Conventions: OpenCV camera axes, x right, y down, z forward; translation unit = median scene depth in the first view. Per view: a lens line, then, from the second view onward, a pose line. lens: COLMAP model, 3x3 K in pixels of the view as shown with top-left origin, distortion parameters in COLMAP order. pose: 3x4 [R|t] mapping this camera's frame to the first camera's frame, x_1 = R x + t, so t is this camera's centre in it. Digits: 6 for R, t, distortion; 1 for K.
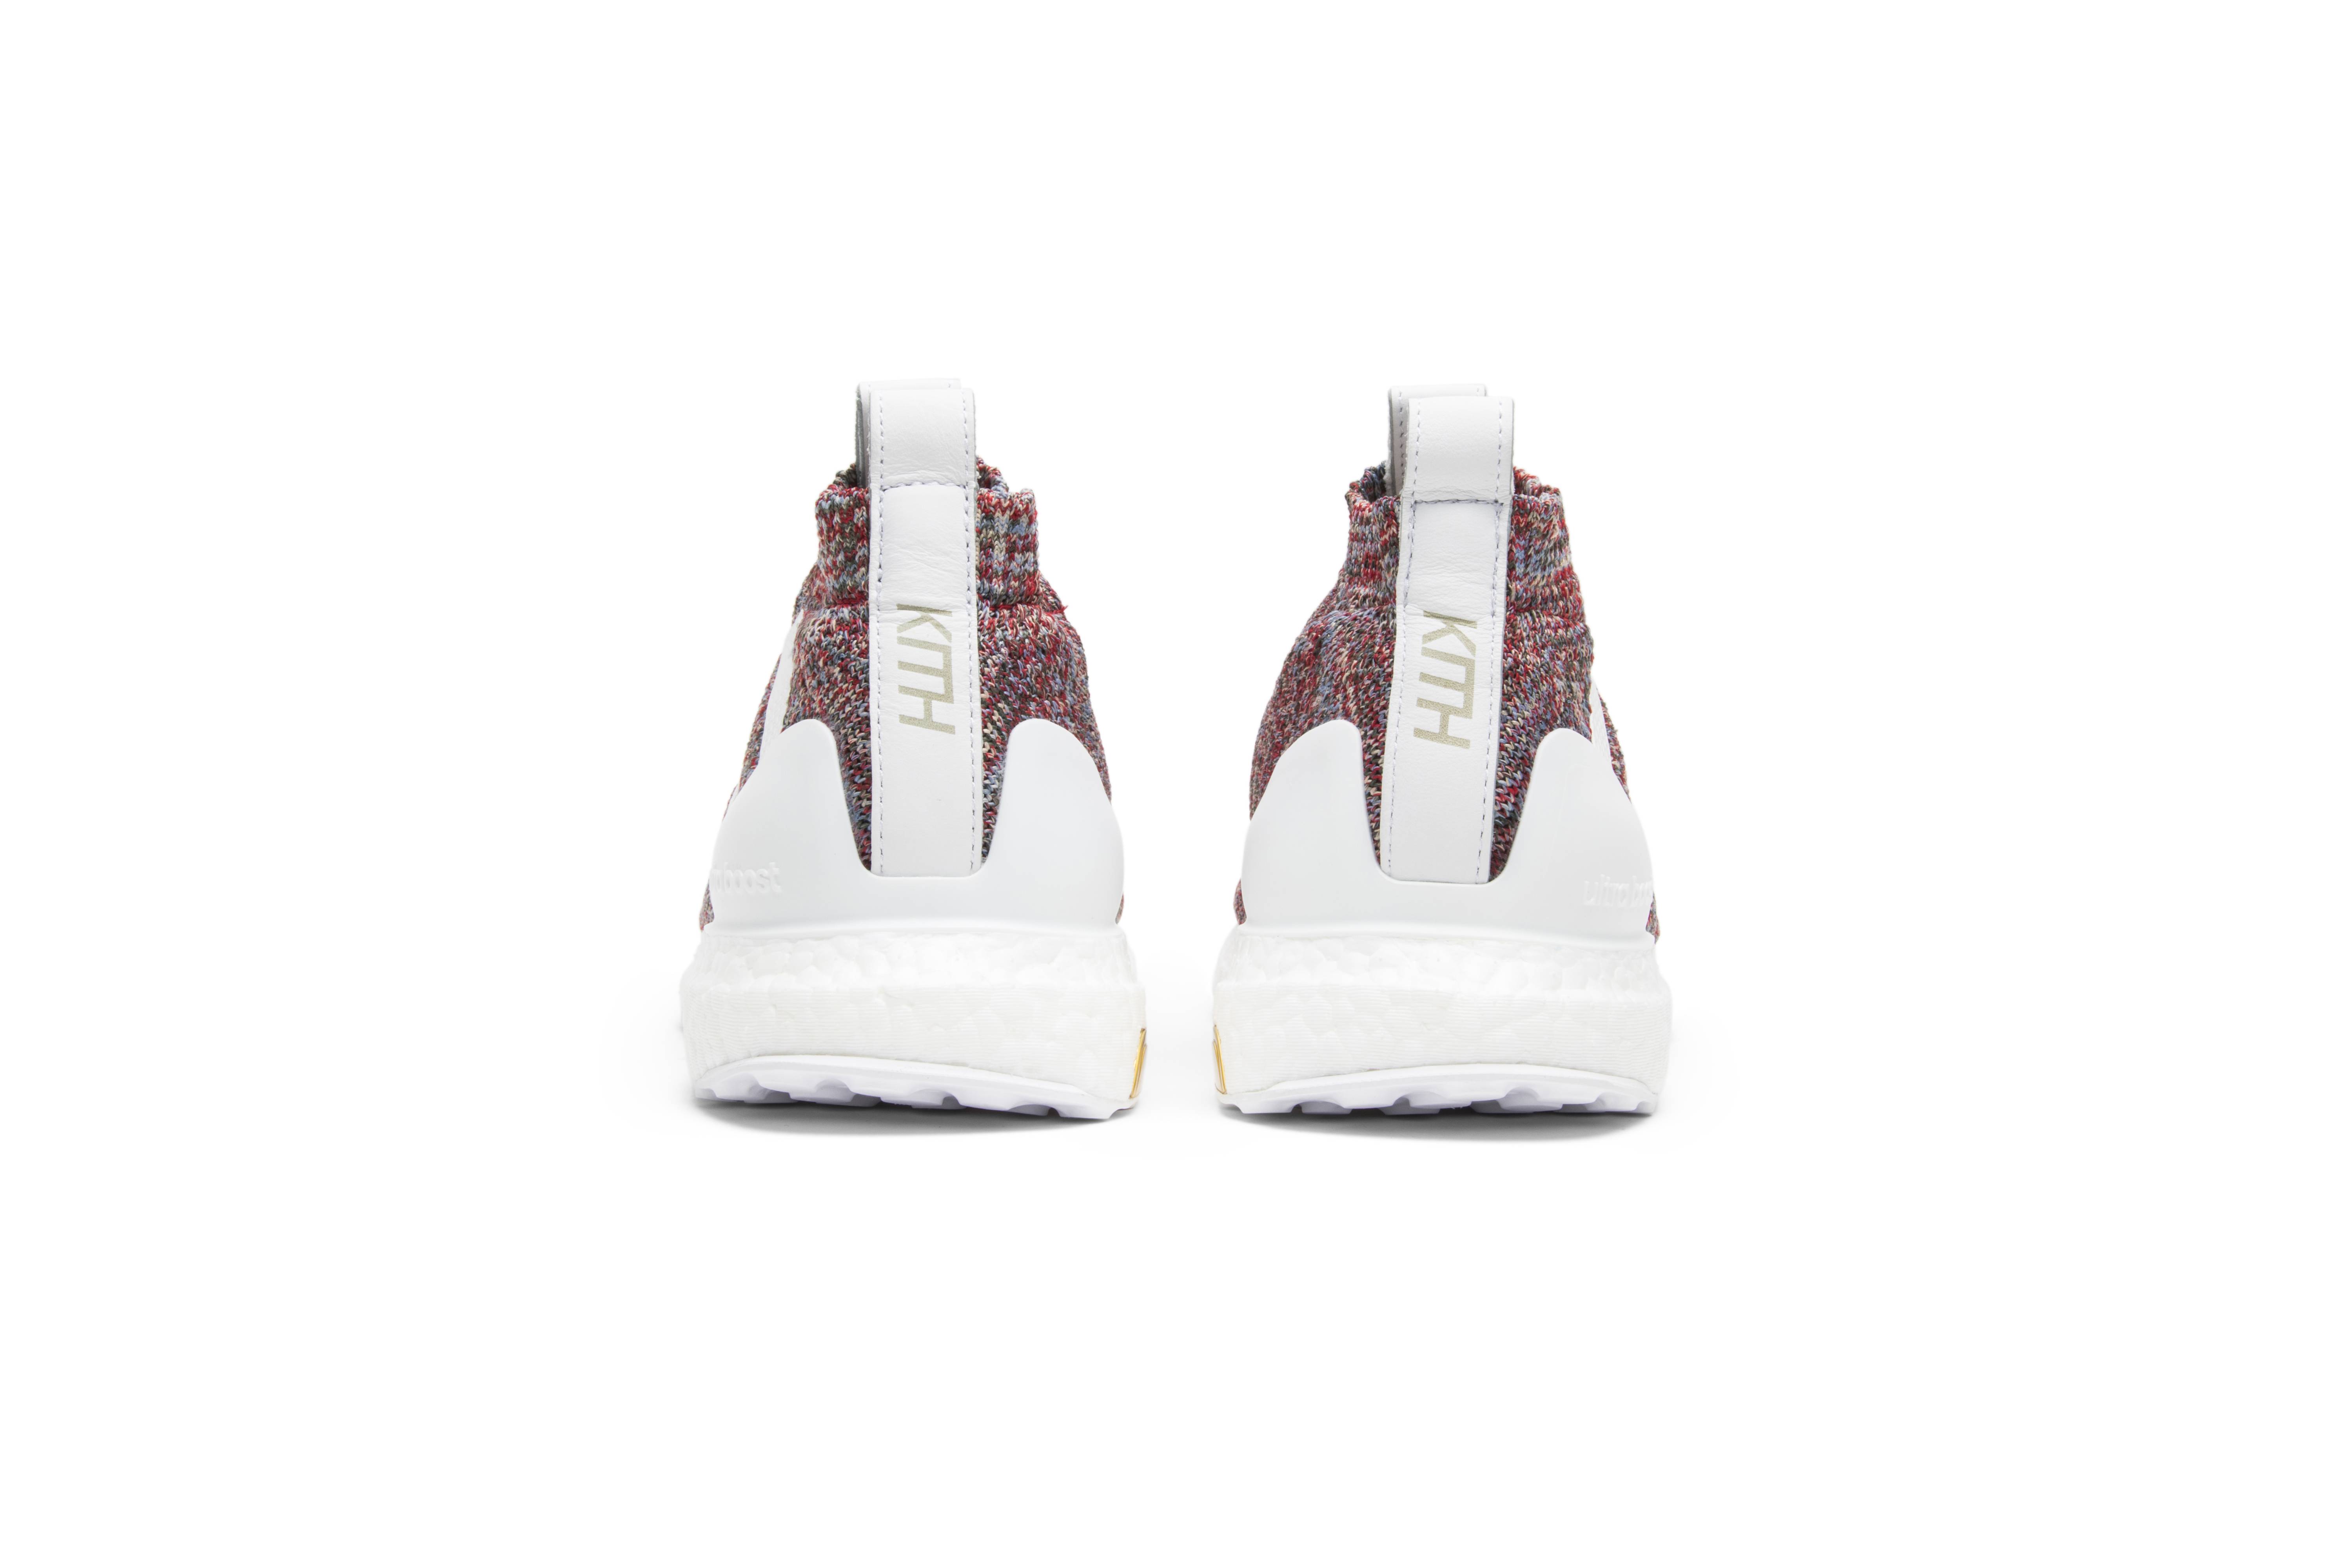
lens RADIAL K [[5618.4, 0, 1170.4], [0, 5618.4, 781.1], [0, 0, 1]] dist [0.086766, 0.000000]
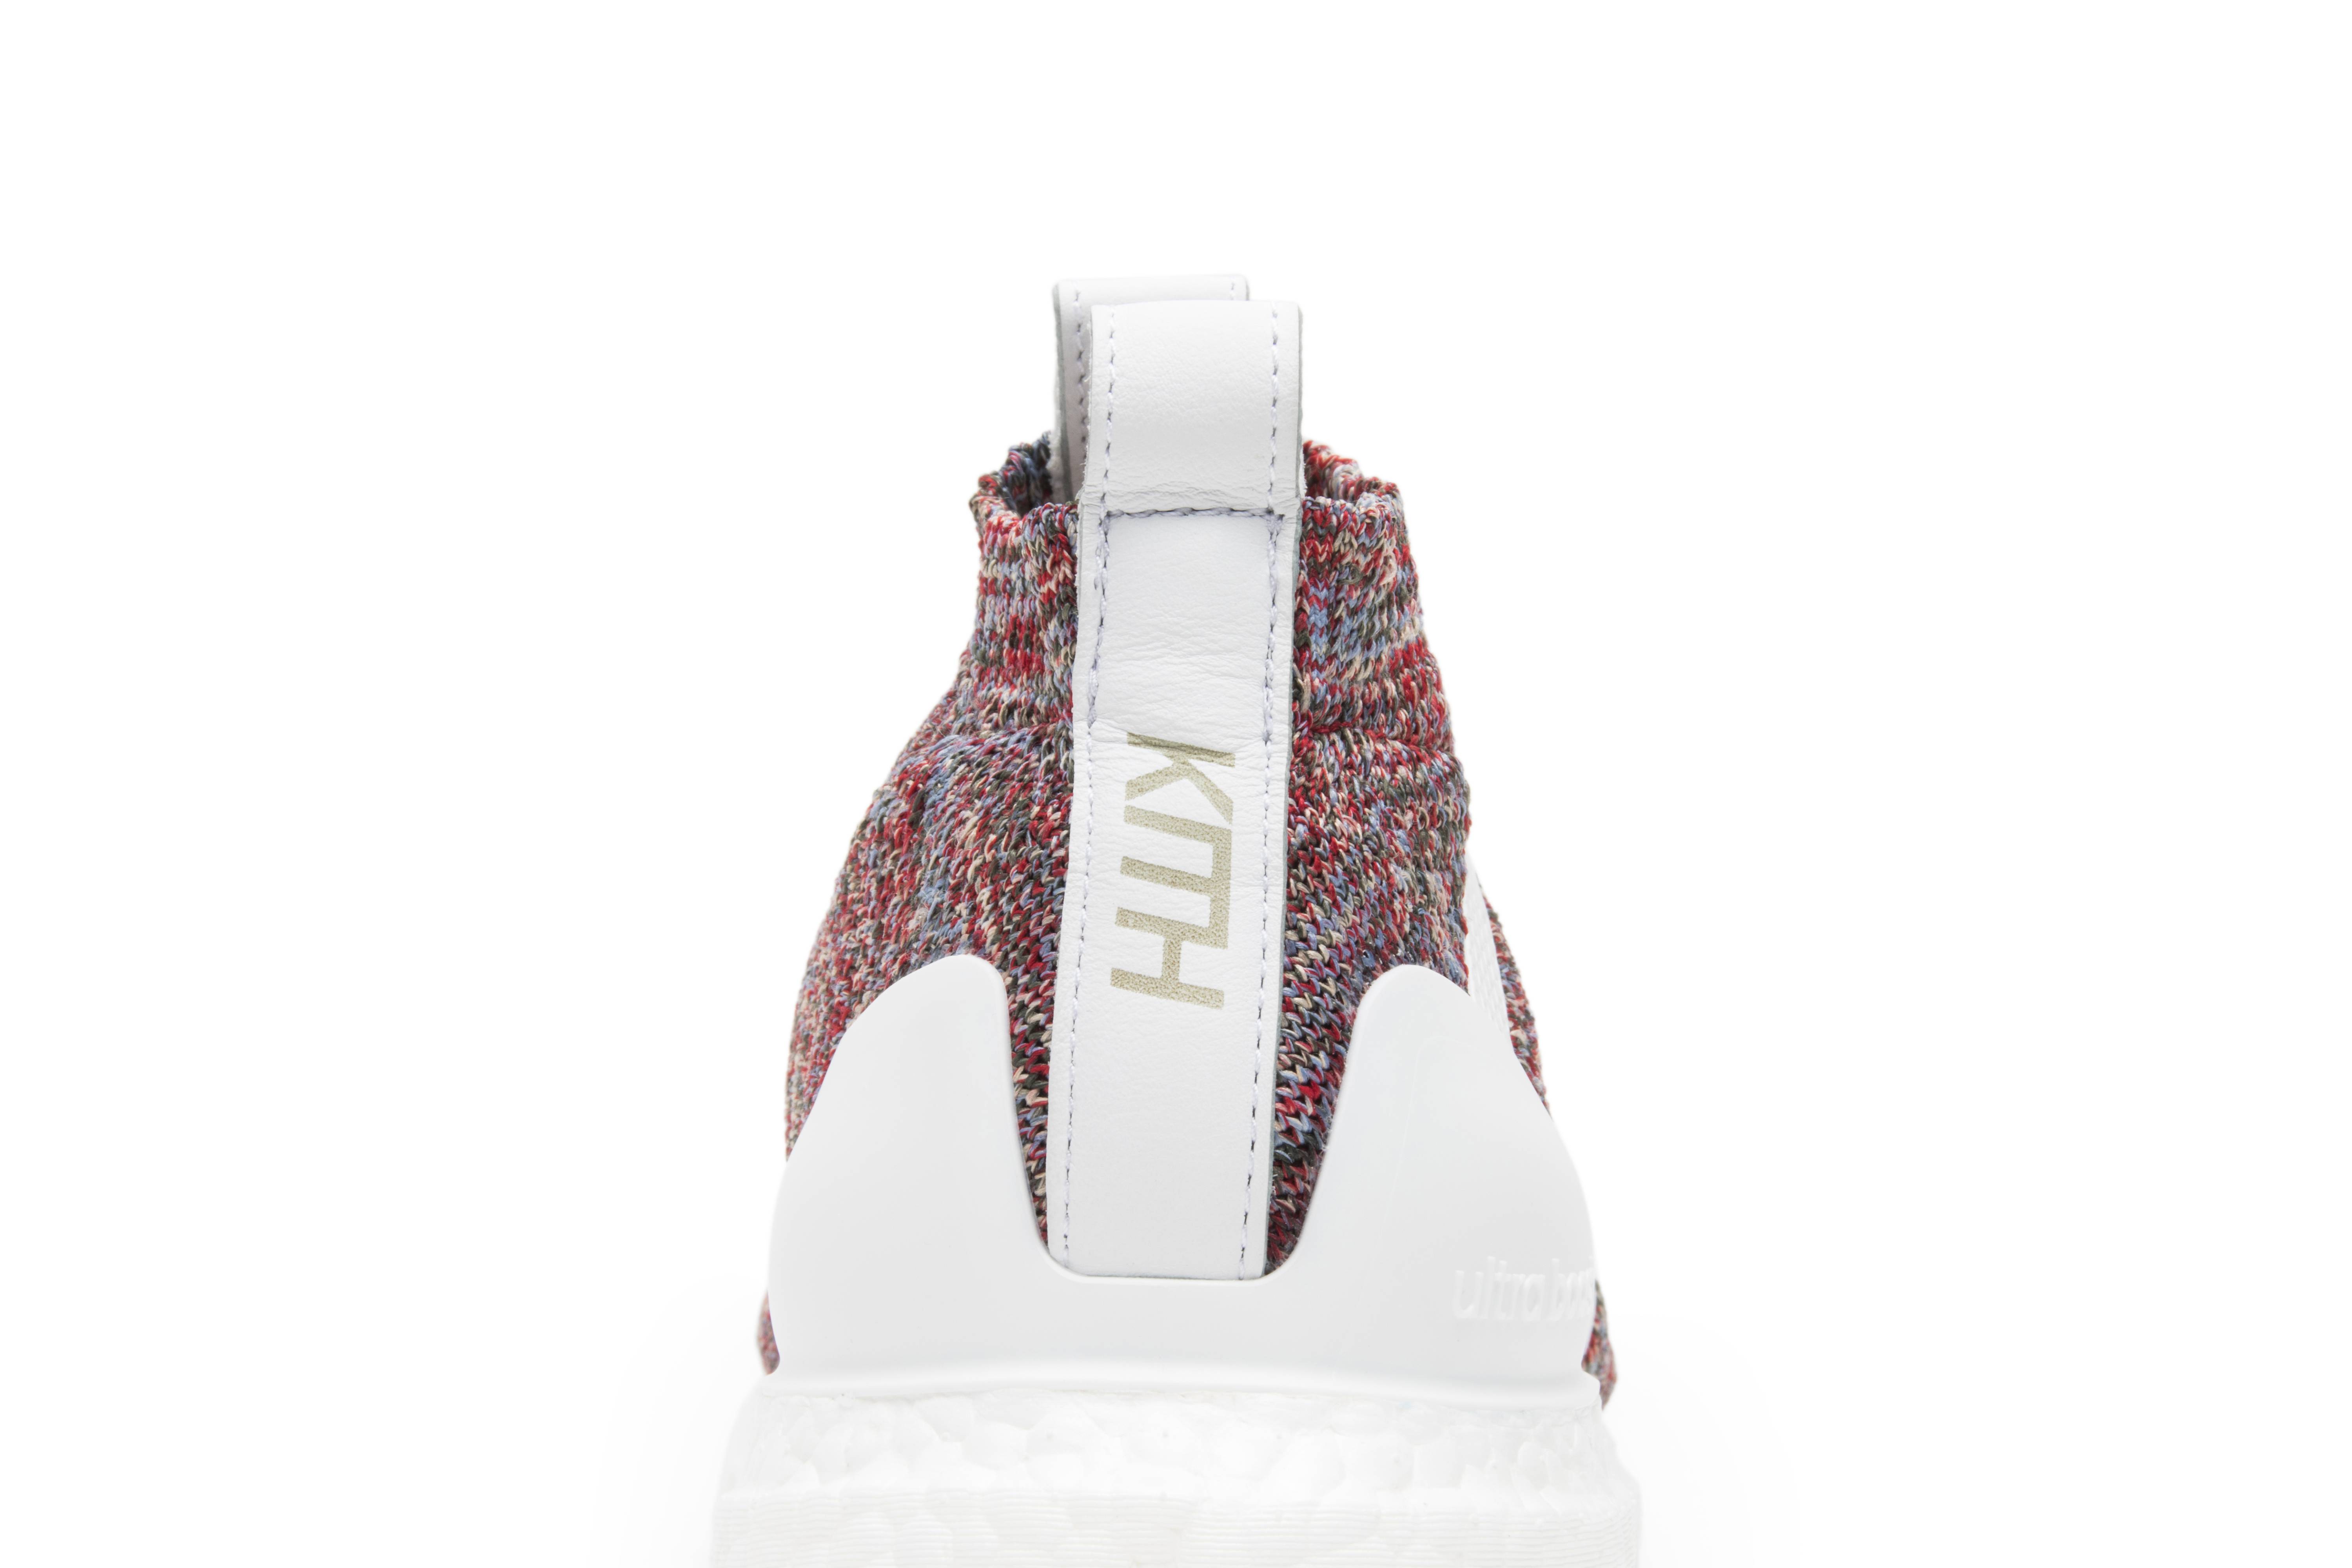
lens RADIAL K [[9273.9, 0, 1182.7], [0, 9273.9, 802.2], [0, 0, 1]] dist [0.712129, 0.000000]
pose [[0.997699, -0.013861, 0.066369, -0.004671], [0.015306, 0.999656, -0.021307, -0.006603], [-0.066050, 0.022274, 0.997568, 0.180693]]
